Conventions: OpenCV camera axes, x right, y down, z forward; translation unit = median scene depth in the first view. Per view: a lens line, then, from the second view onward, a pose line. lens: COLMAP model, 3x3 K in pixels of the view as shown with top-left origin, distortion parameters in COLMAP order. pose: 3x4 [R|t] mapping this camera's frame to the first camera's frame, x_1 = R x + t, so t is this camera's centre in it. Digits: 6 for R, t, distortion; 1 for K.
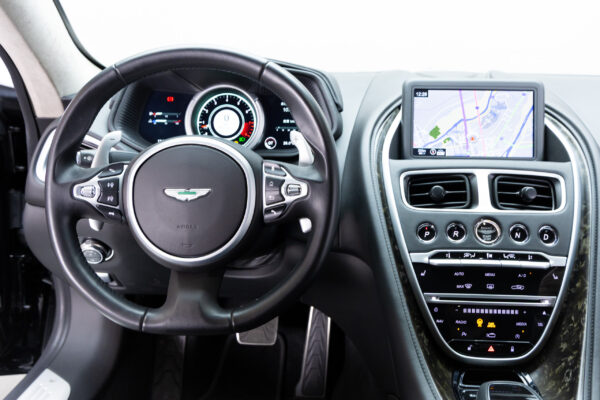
lens RADIAL K [[633.6, 0, 299.9], [0, 633.6, 200.9], [0, 0, 1]] dist [-0.015175, 0.000000]
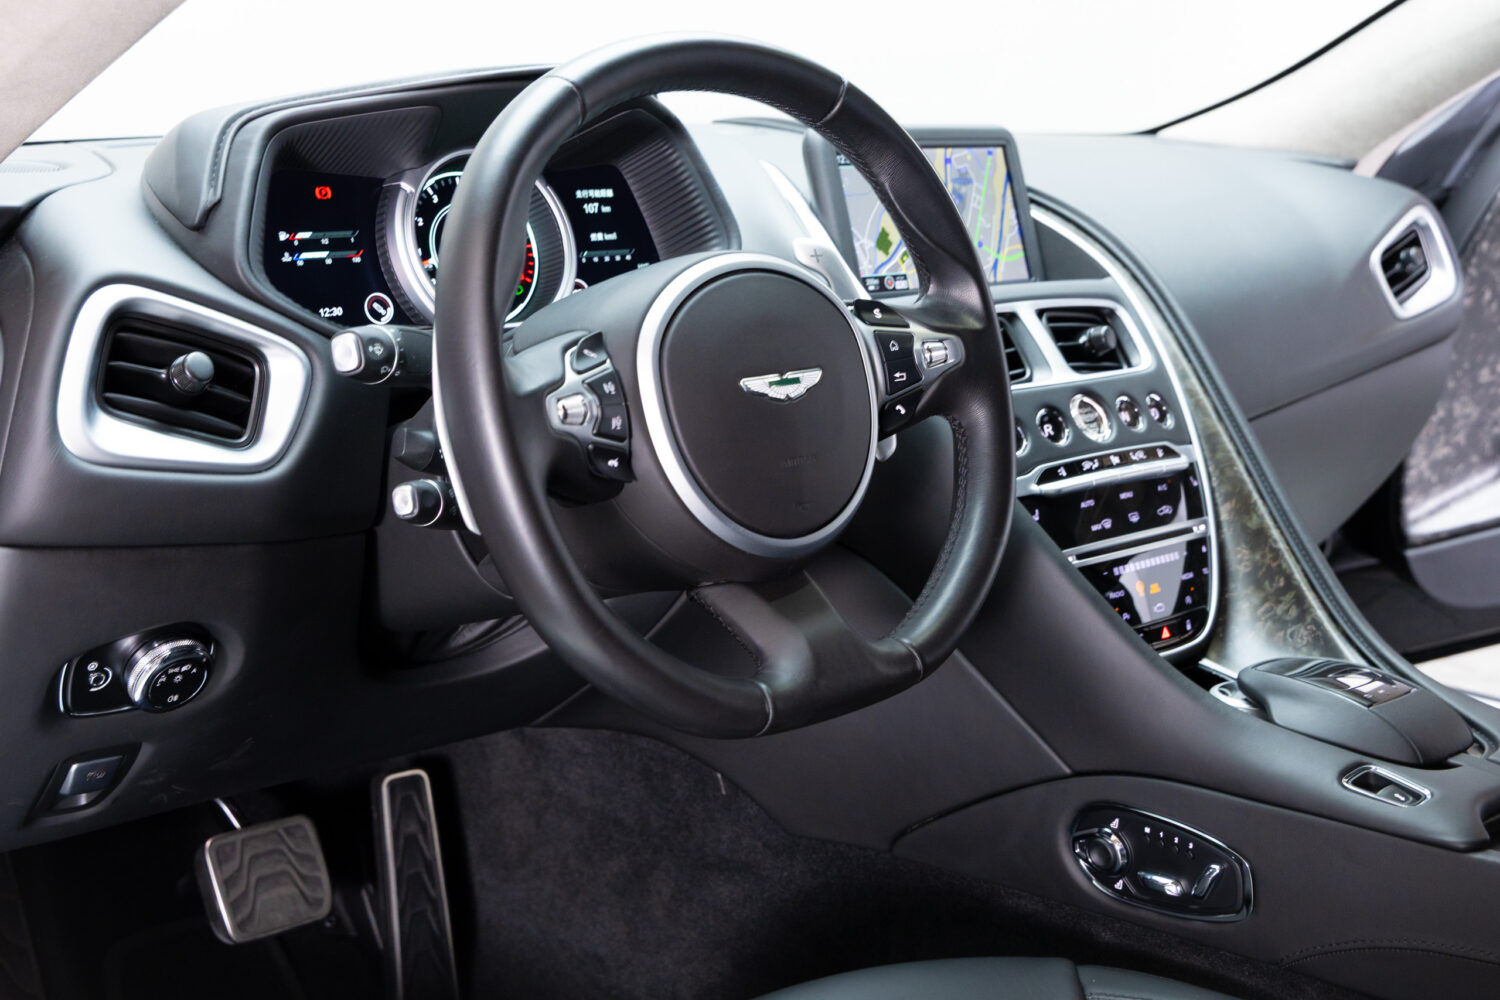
lens RADIAL K [[2044.8, 0, 749.9], [0, 2044.8, 498.8], [0, 0, 1]] dist [0.041962, 0.000000]
pose [[0.686979, -0.141591, 0.712750, -0.938596], [0.173501, 0.984426, 0.028333, 0.017210], [-0.705661, 0.104199, 0.700846, 0.050498]]
